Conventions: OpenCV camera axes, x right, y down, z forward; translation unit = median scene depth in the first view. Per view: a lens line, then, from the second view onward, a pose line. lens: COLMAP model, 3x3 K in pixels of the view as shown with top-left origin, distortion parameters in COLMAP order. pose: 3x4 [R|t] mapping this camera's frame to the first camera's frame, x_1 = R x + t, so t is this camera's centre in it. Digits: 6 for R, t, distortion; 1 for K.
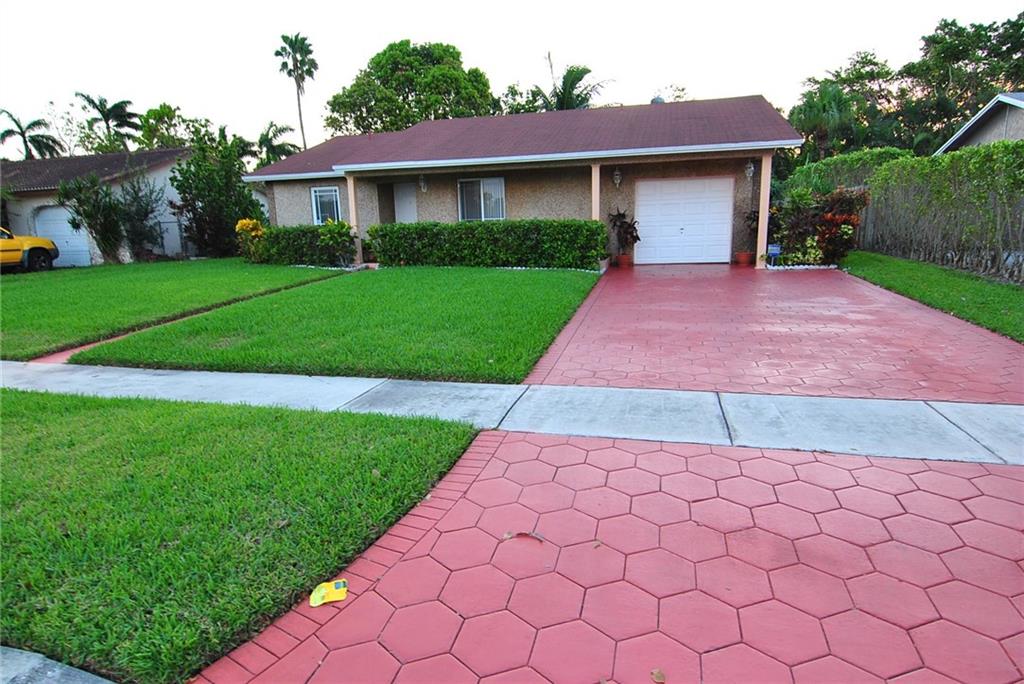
lens RADIAL K [[580.8, 0, 512.0], [0, 580.8, 342.0], [0, 0, 1]] dist [-0.002265, -0.011014]
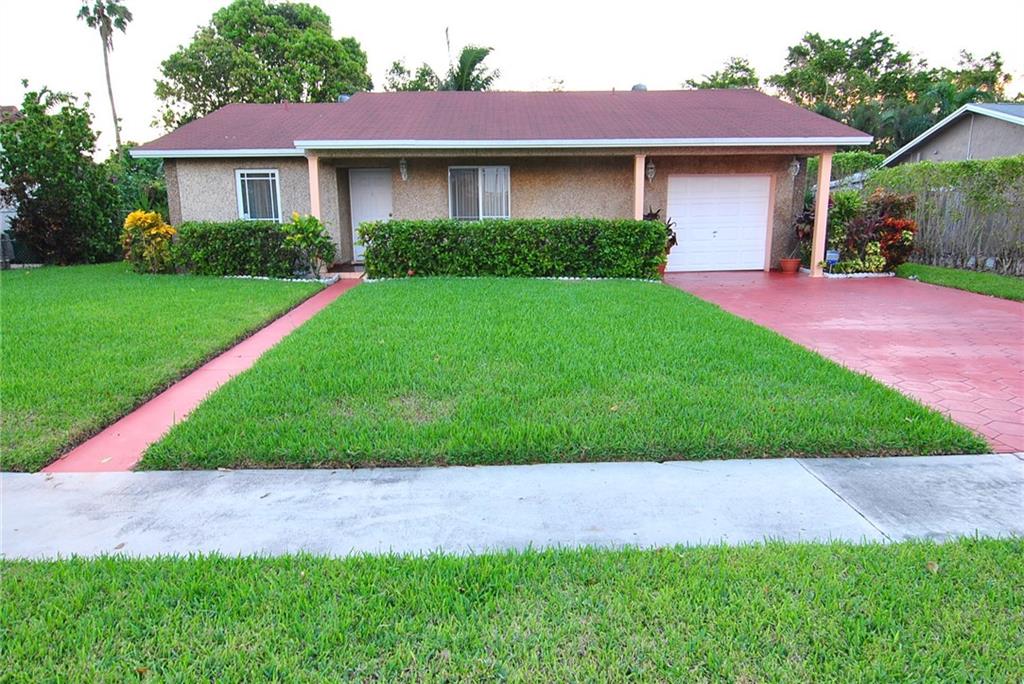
lens RADIAL K [[640.7, 0, 512.0], [0, 640.7, 342.0], [0, 0, 1]] dist [-0.007271, -0.003954]
pose [[0.961141, -0.034813, 0.273853, -0.260253], [0.040021, 0.999108, -0.013454, -0.025572], [-0.273141, 0.023891, 0.961677, 0.144022]]
